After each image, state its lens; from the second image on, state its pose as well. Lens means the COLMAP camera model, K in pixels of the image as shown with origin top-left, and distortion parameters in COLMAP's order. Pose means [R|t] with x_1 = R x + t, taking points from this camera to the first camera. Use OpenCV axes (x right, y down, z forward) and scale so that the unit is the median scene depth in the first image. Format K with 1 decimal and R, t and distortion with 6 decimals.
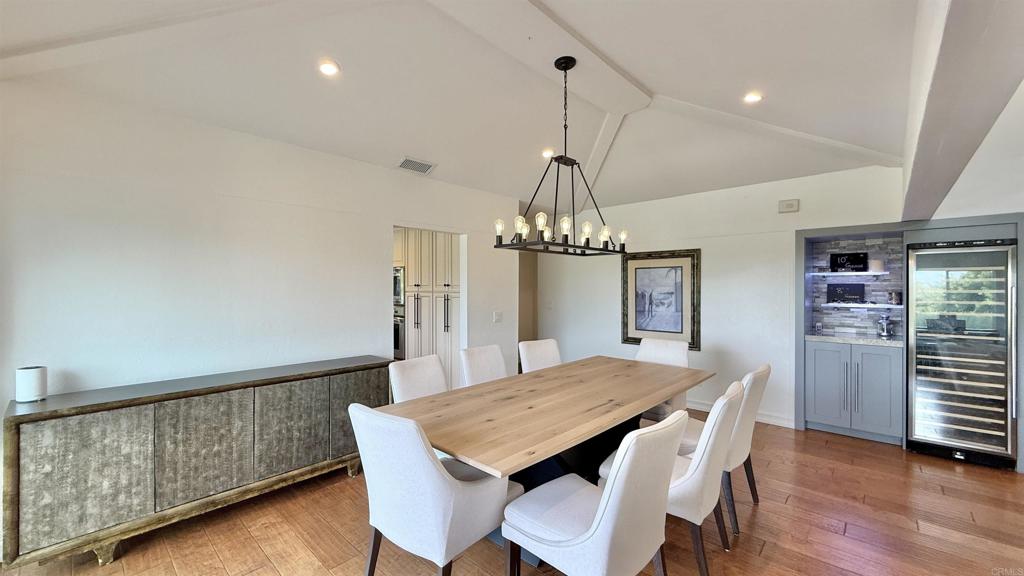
lens RADIAL K [[407.1, 0, 509.5], [0, 407.1, 289.6], [0, 0, 1]] dist [-0.000208, -0.000151]
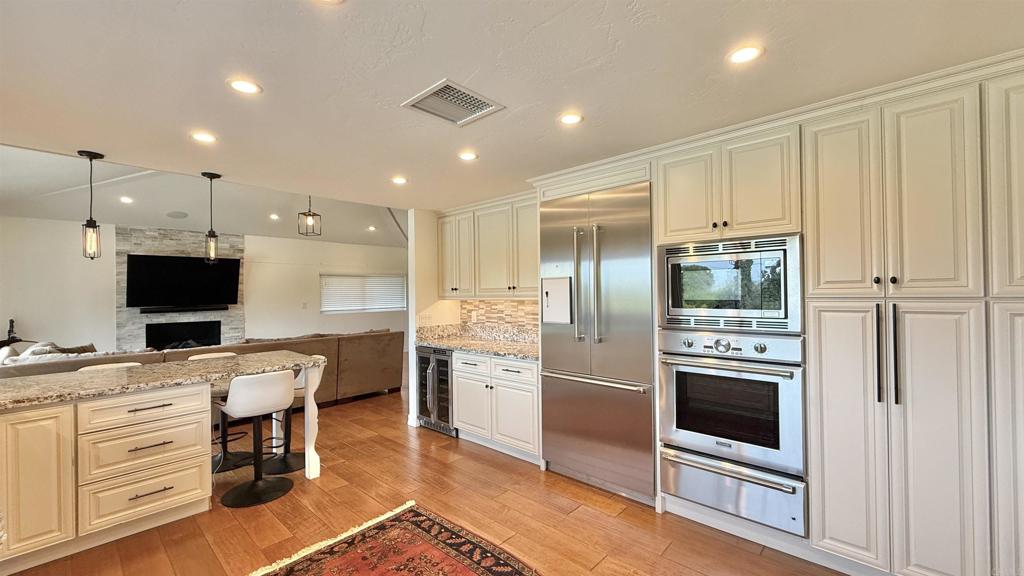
lens RADIAL K [[407.1, 0, 509.5], [0, 407.1, 289.6], [0, 0, 1]] dist [-0.000208, -0.000151]
pose [[0.999923, -0.012291, 0.001402, -0.572832], [0.012305, 0.999870, -0.010416, -0.002473], [-0.001274, 0.010433, 0.999945, 0.673510]]
